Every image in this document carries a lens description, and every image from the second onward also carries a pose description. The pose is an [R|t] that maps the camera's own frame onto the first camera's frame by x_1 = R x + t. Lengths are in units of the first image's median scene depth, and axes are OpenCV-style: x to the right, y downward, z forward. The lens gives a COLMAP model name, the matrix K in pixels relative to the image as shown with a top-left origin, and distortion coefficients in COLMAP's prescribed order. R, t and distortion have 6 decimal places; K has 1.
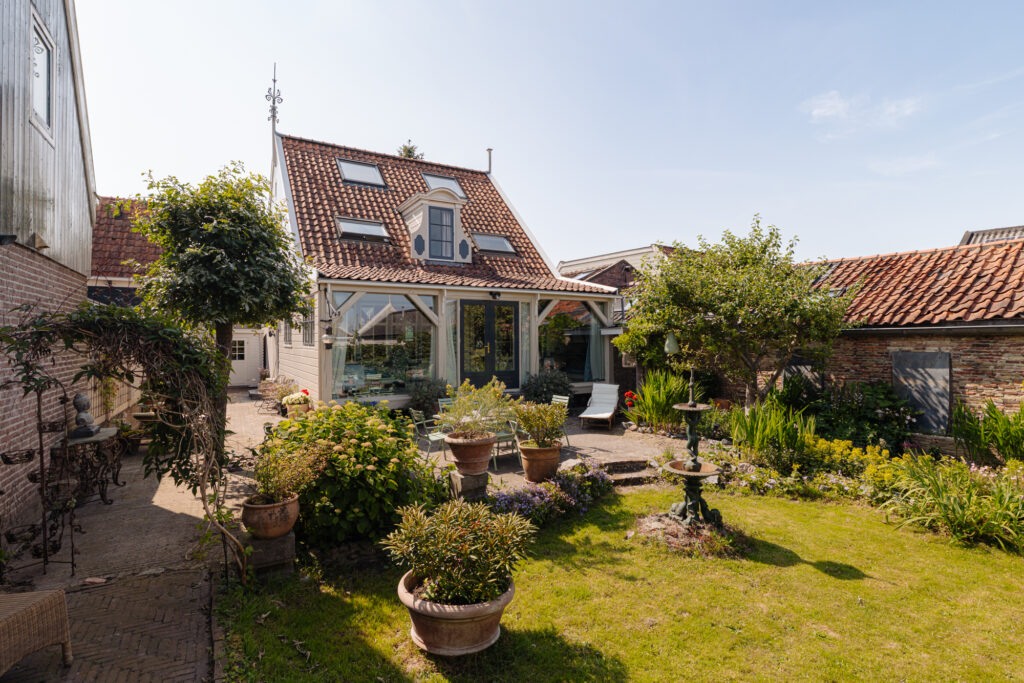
lens RADIAL K [[504.6, 0, 512.0], [0, 504.6, 341.5], [0, 0, 1]] dist [-0.007590, -0.000271]
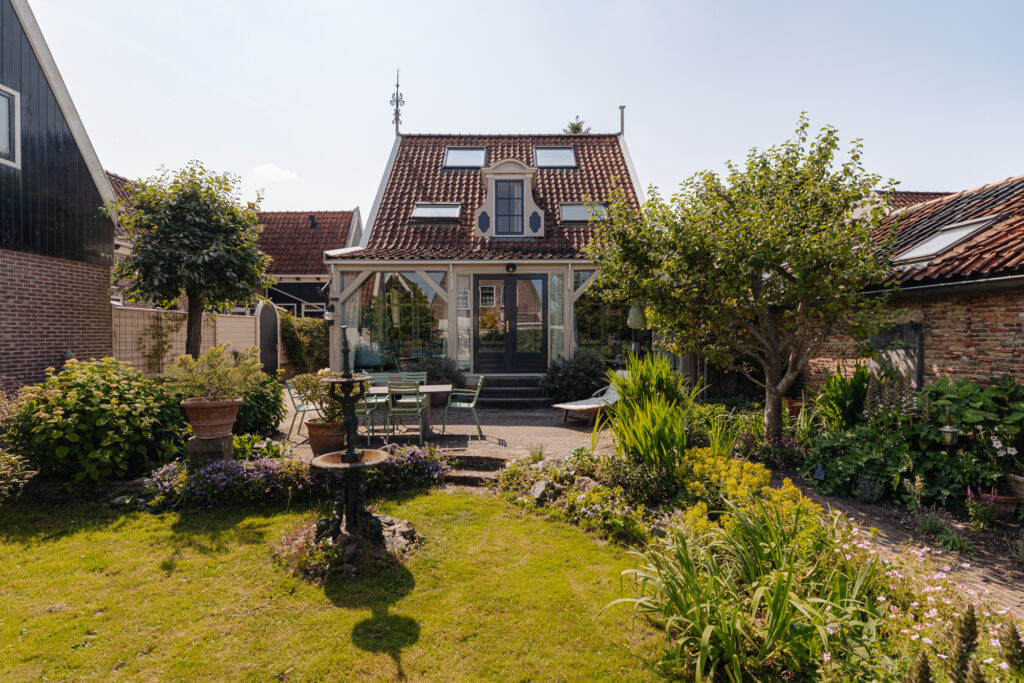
lens RADIAL K [[522.2, 0, 512.0], [0, 522.2, 341.5], [0, 0, 1]] dist [-0.000894, 0.000212]
pose [[0.861947, 0.008508, -0.506927, 0.539940], [-0.001058, 0.999887, 0.014983, 0.031494], [0.506997, -0.012378, 0.861859, 0.239767]]
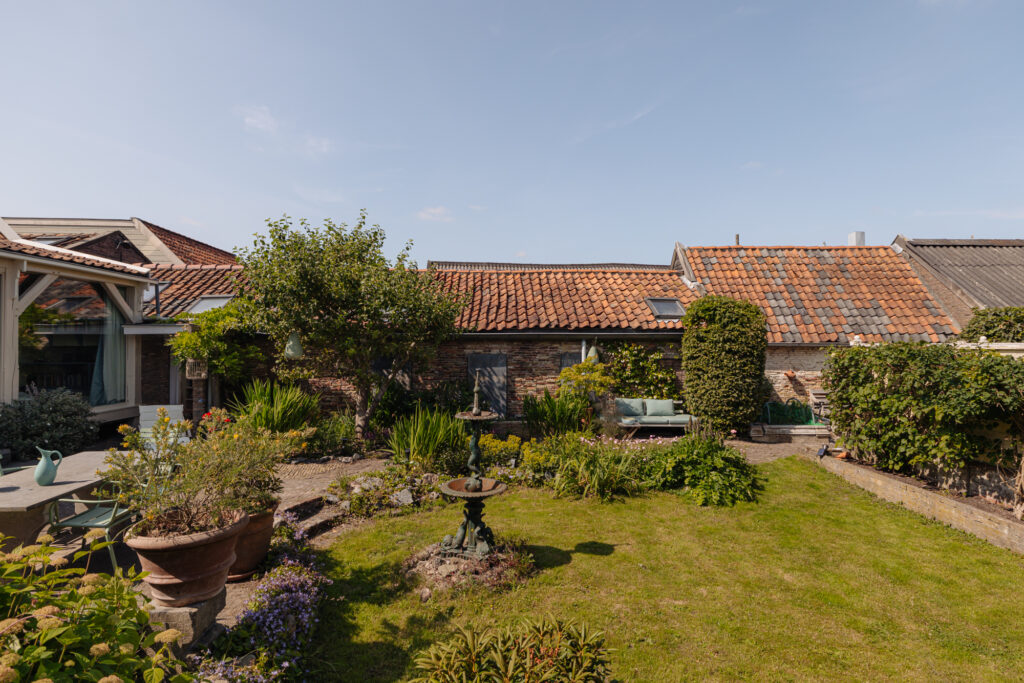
lens RADIAL K [[522.2, 0, 512.0], [0, 522.2, 341.5], [0, 0, 1]] dist [-0.000894, 0.000212]
pose [[0.530256, 0.012612, 0.847744, -0.201756], [-0.000888, 0.999897, -0.014320, 0.008455], [-0.847837, 0.006840, 0.530213, 0.259374]]
